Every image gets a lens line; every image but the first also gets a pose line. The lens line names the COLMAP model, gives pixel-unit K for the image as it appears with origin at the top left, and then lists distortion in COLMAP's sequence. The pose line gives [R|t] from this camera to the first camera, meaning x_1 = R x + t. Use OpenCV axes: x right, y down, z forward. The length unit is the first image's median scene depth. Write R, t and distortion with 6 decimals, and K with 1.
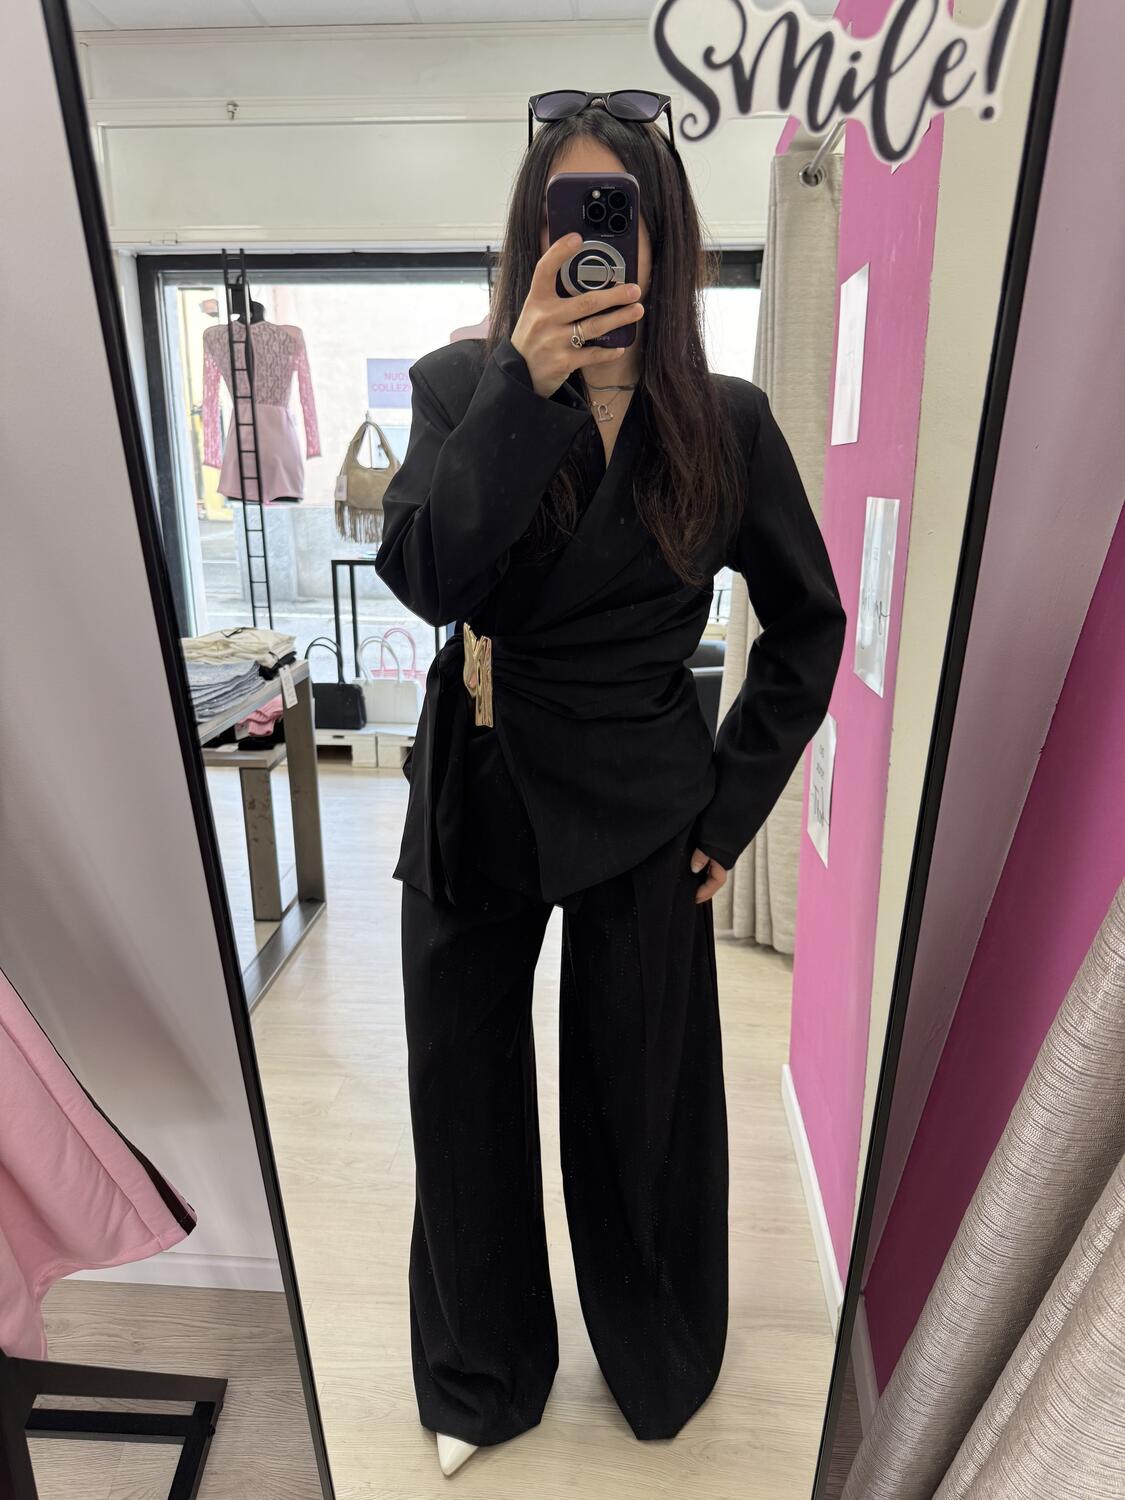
lens RADIAL K [[1070.4, 0, 571.9], [0, 1070.4, 756.2], [0, 0, 1]] dist [0.013665, -0.036220]
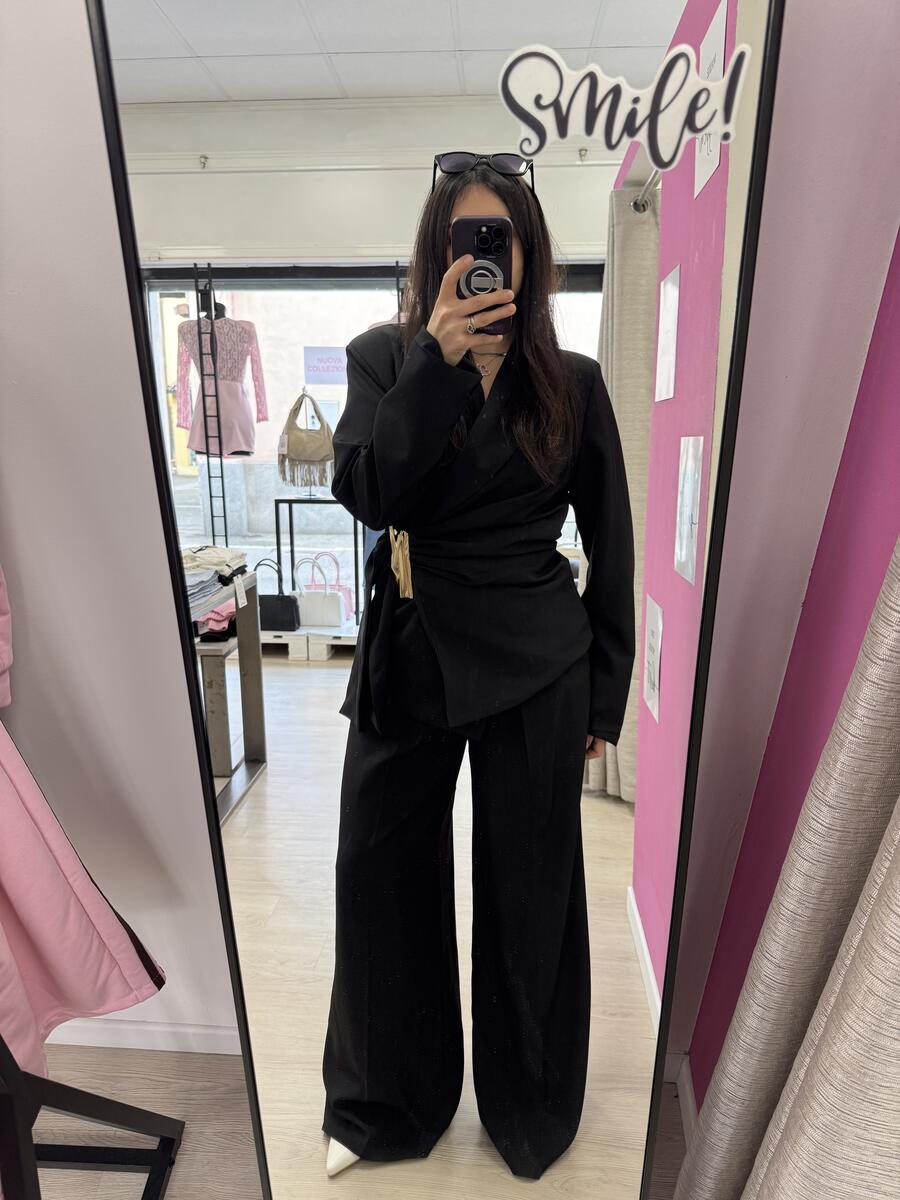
lens RADIAL K [[859.0, 0, 459.0], [0, 859.0, 606.2], [0, 0, 1]] dist [0.011353, -0.039486]
pose [[0.999984, -0.000963, -0.005636, 0.005157], [0.000575, 0.997661, -0.068352, 0.029895], [0.005689, 0.068347, 0.997645, -0.033902]]
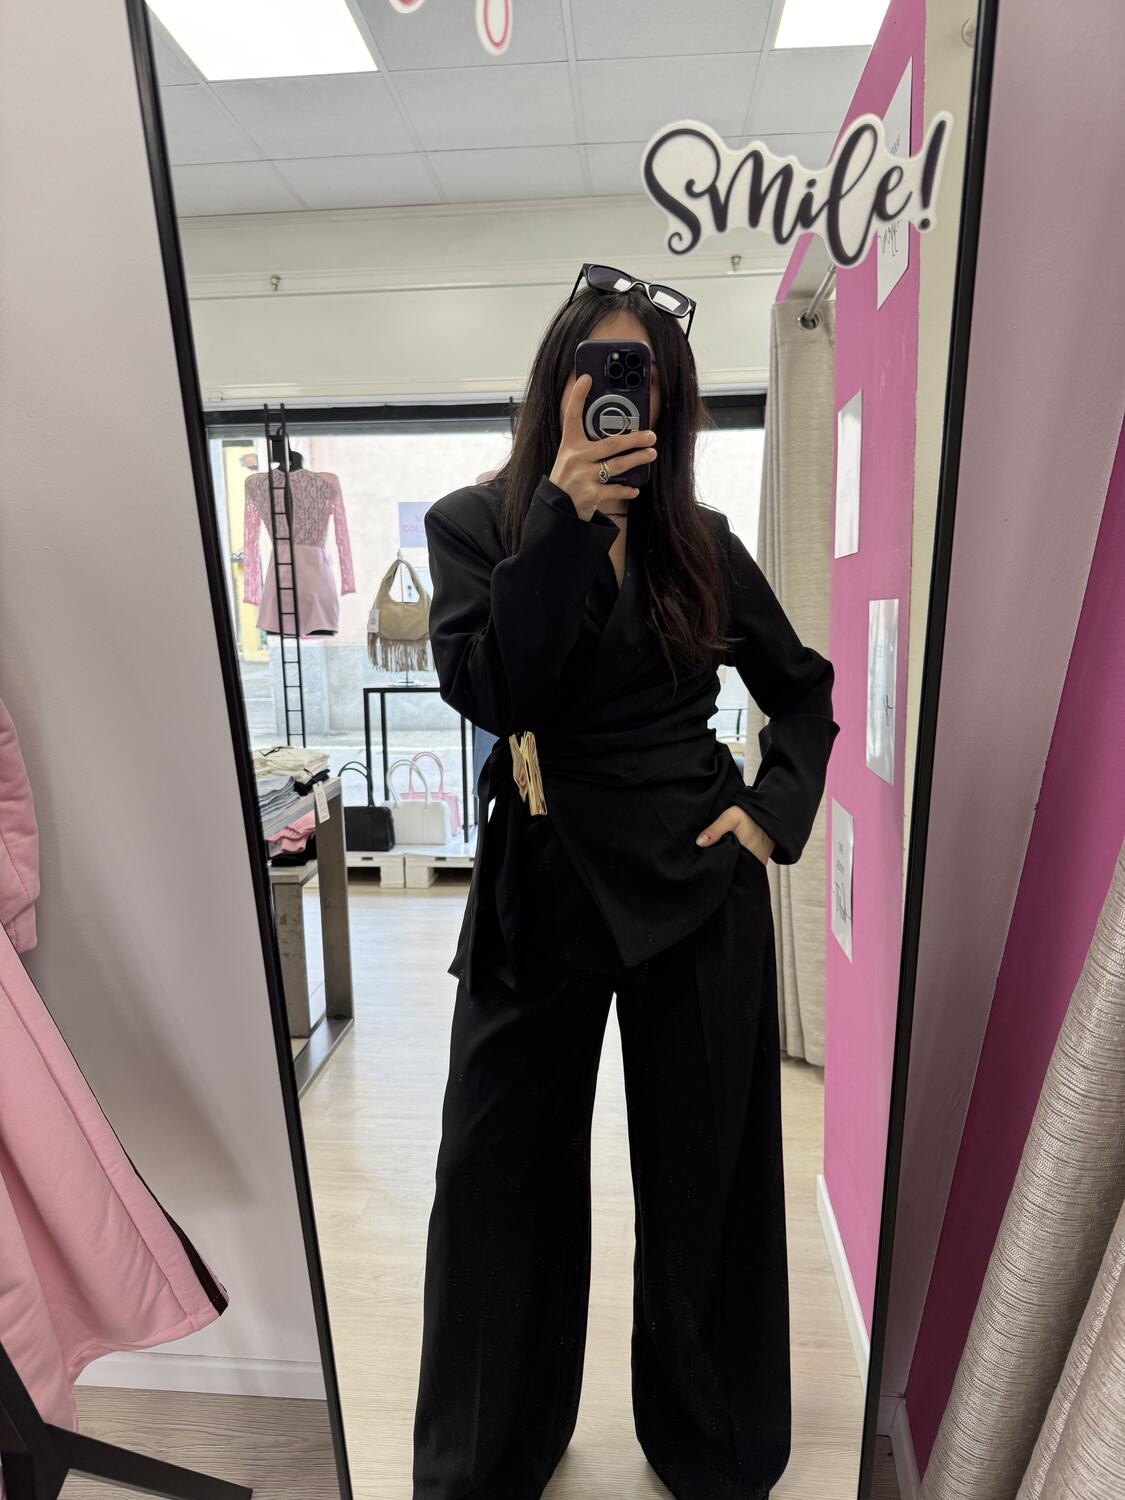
lens RADIAL K [[1070.3, 0, 566.1], [0, 1070.3, 756.4], [0, 0, 1]] dist [0.018263, -0.040678]
pose [[0.999444, -0.017030, -0.028678, 0.002520], [0.013291, 0.991957, -0.125875, 0.030834], [0.030591, 0.125424, 0.991632, -0.029428]]
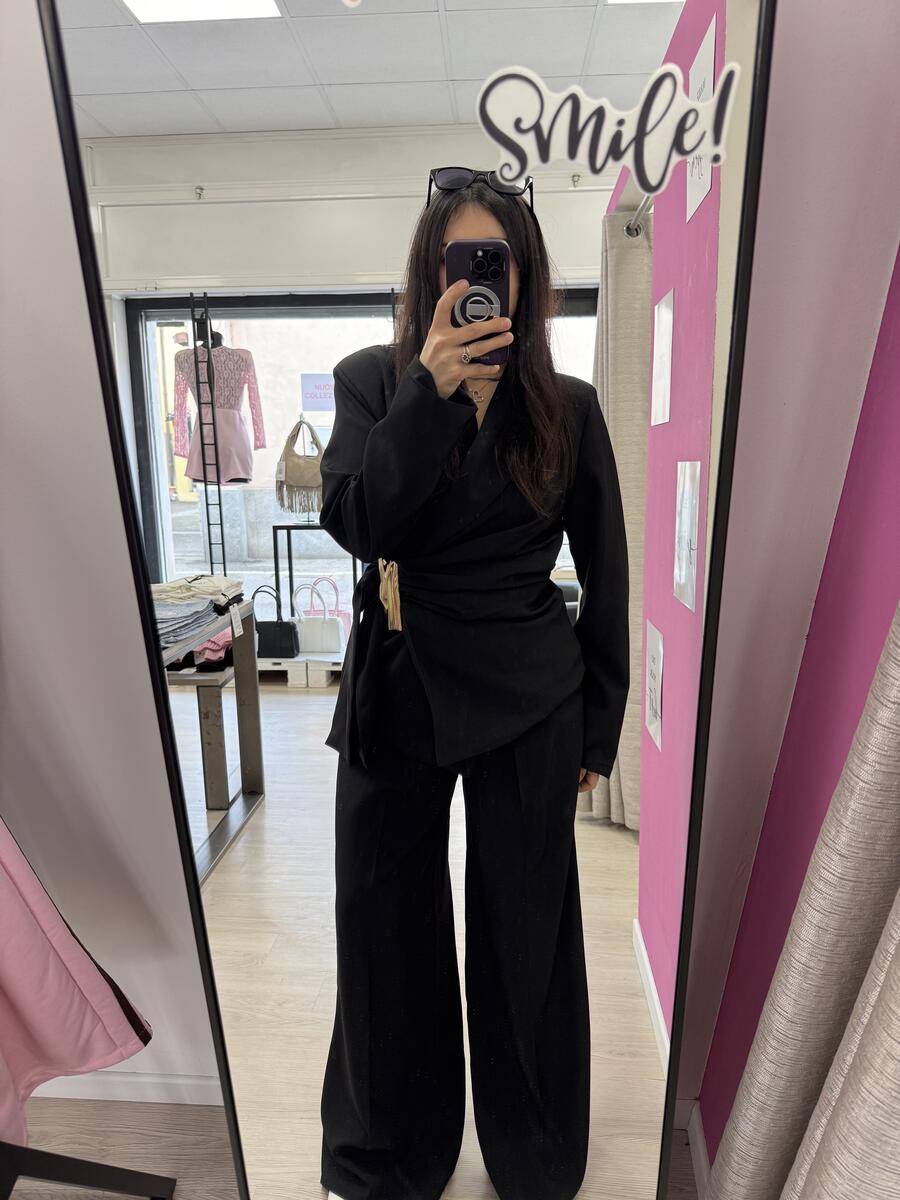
lens RADIAL K [[857.0, 0, 461.9], [0, 857.0, 602.6], [0, 0, 1]] dist [0.005666, -0.025096]
pose [[0.999879, -0.014814, -0.004722, 0.010912], [0.014290, 0.995230, -0.096508, 0.020043], [0.006129, 0.096429, 0.995321, -0.017179]]
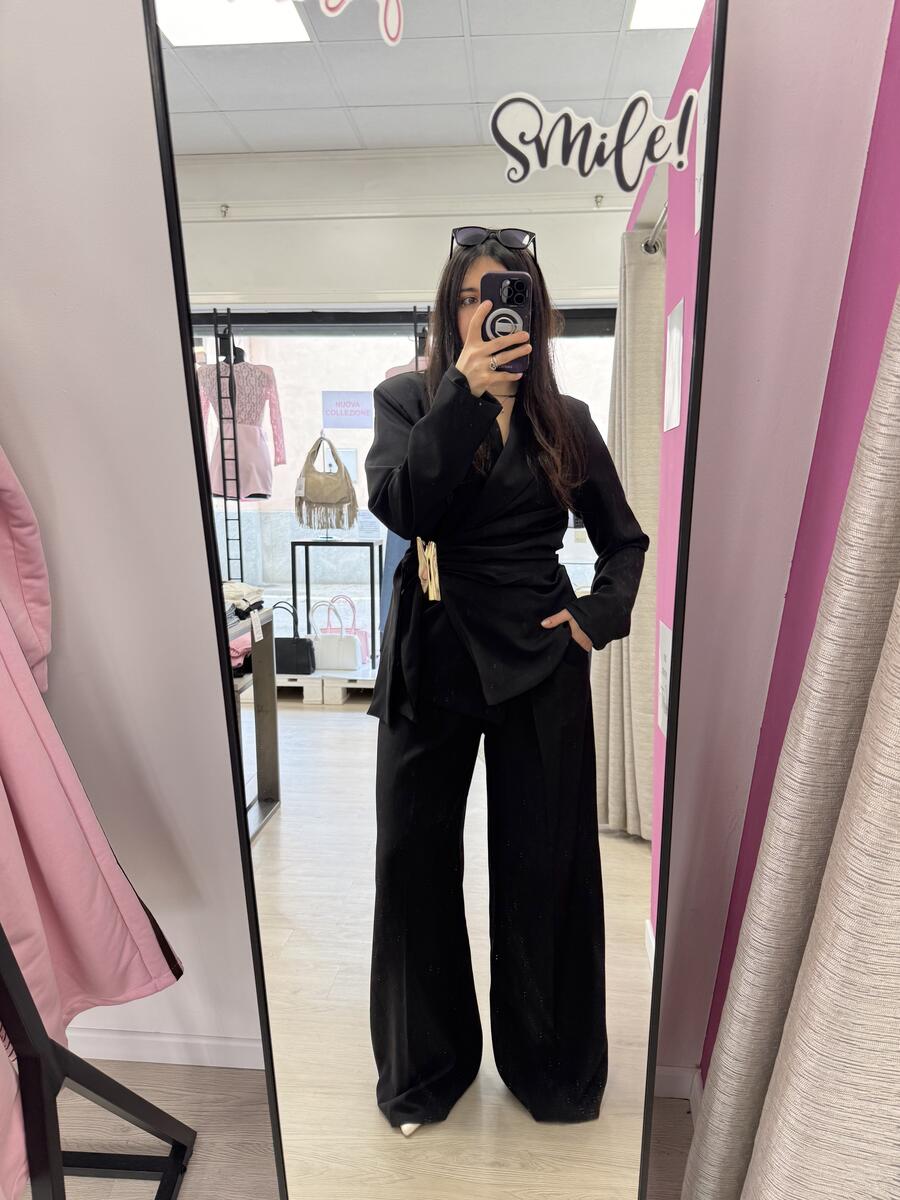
lens RADIAL K [[896.0, 0, 465.5], [0, 896.0, 609.7], [0, 0, 1]] dist [0.055980, -0.121551]
pose [[0.999749, -0.002311, -0.022268, 0.014348], [-0.000635, 0.991333, -0.131369, 0.073849], [0.022378, 0.131350, 0.991083, -0.089059]]
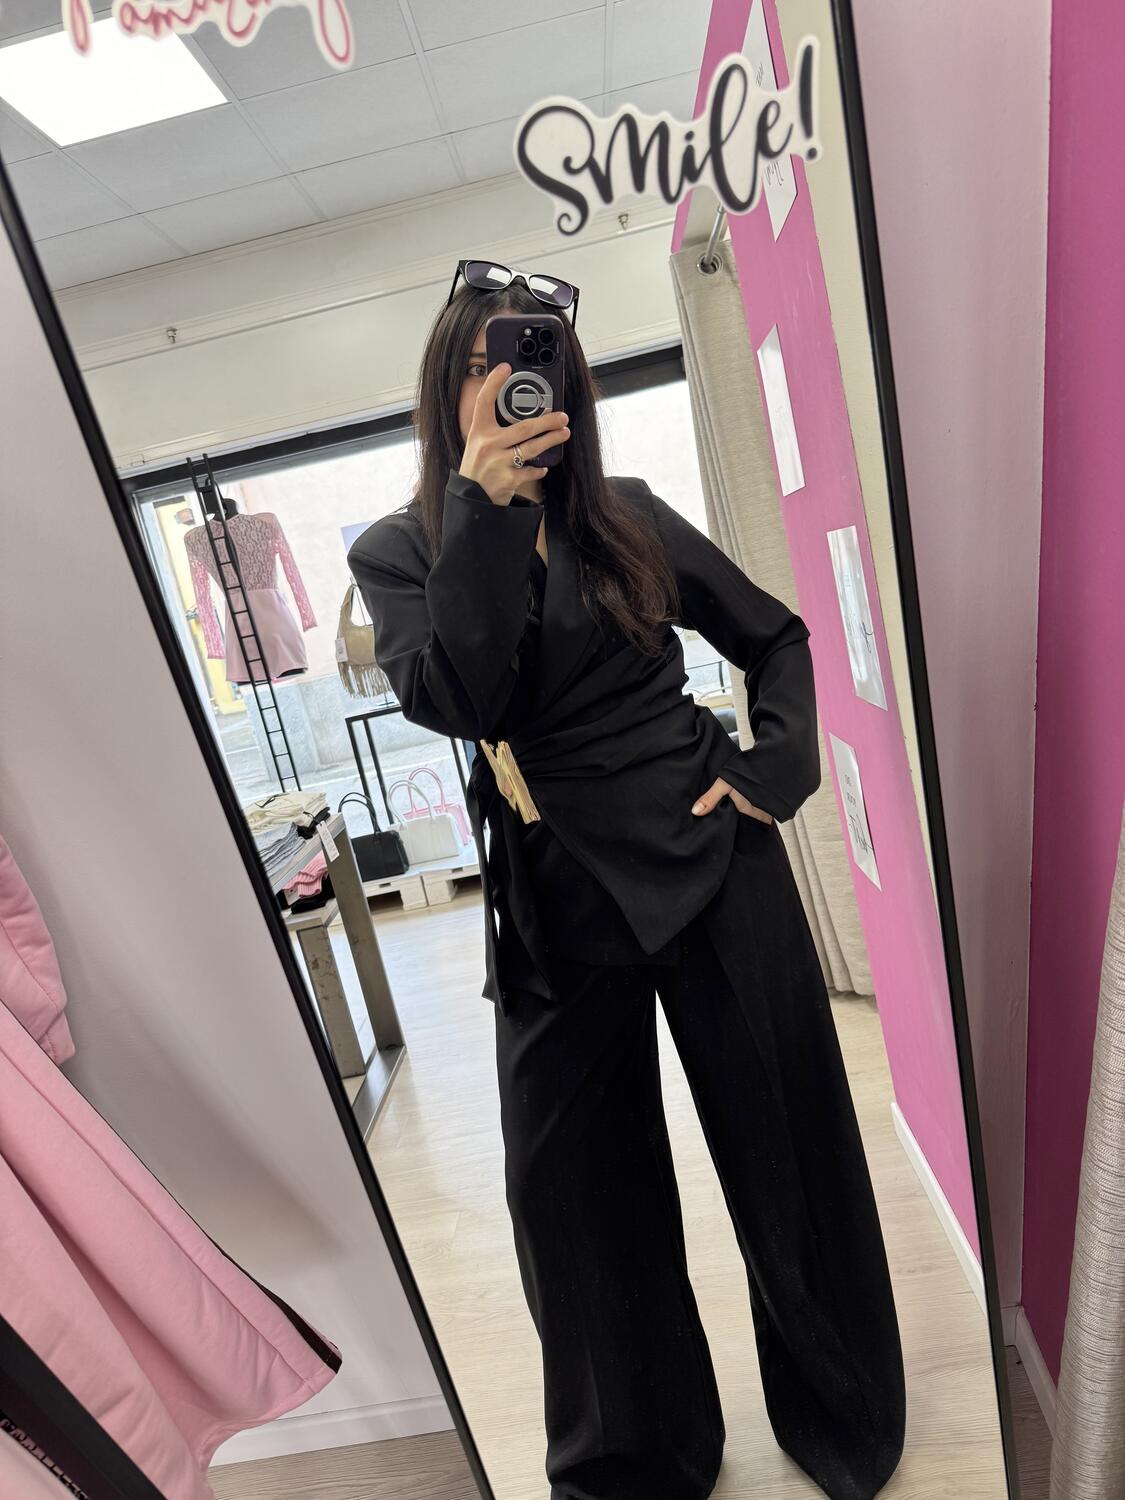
lens RADIAL K [[1070.4, 0, 571.9], [0, 1070.4, 756.2], [0, 0, 1]] dist [0.013665, -0.036220]
pose [[0.974804, -0.222214, -0.019423, 0.002270], [0.218873, 0.969661, -0.108866, 0.023948], [0.043025, 0.101871, 0.993867, -0.024104]]
